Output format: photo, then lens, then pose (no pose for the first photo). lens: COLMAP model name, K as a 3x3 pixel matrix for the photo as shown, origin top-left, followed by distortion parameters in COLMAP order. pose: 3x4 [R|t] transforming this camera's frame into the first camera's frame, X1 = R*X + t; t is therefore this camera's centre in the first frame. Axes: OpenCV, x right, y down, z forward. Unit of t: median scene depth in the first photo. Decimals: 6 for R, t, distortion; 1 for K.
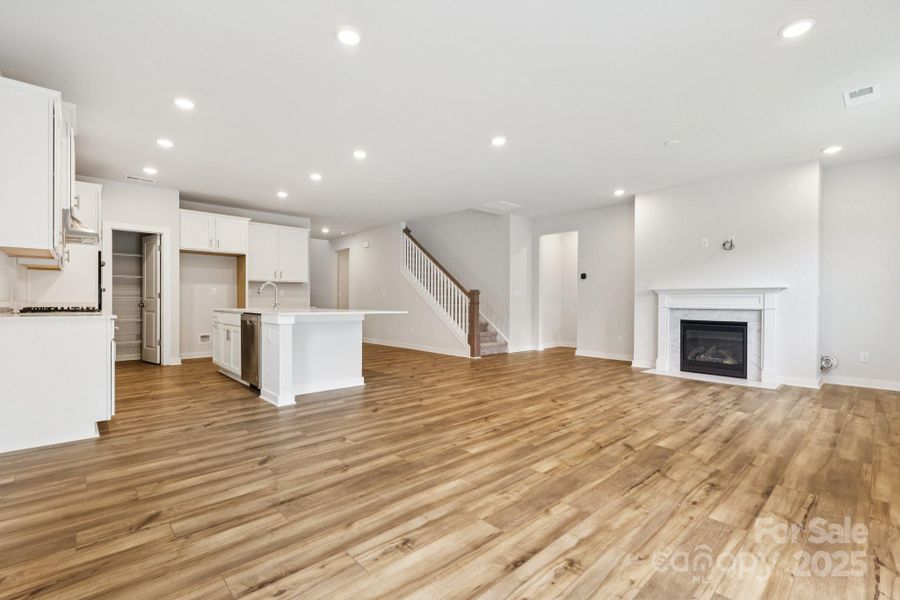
lens RADIAL K [[403.9, 0, 450.0], [0, 403.9, 300.0], [0, 0, 1]] dist [0.001844, 0.000128]
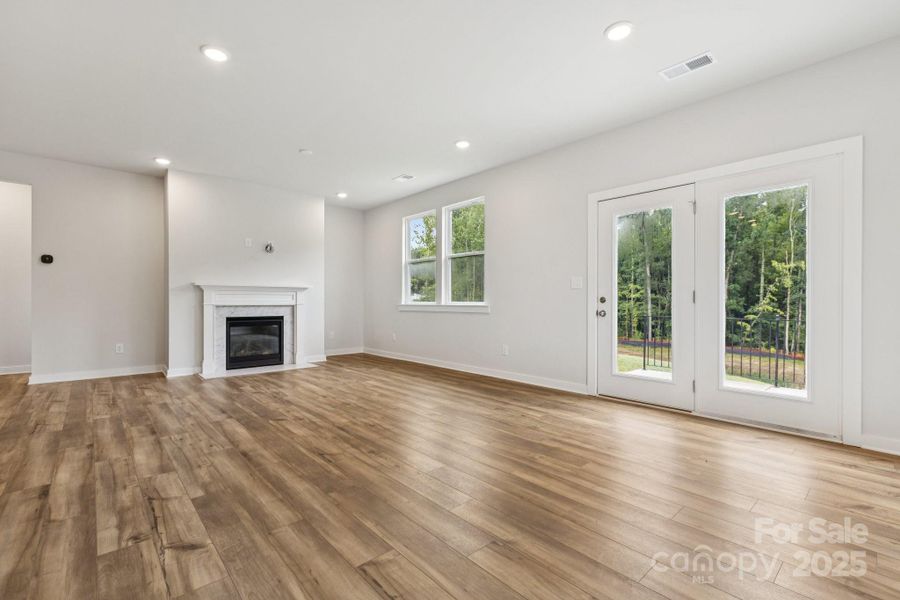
lens RADIAL K [[403.9, 0, 450.0], [0, 403.9, 300.0], [0, 0, 1]] dist [0.001844, 0.000128]
pose [[0.021941, -0.004479, 0.999749, -0.447129], [-0.004348, 0.999980, 0.004576, 0.000534], [-0.999750, -0.004447, 0.021922, 0.508936]]
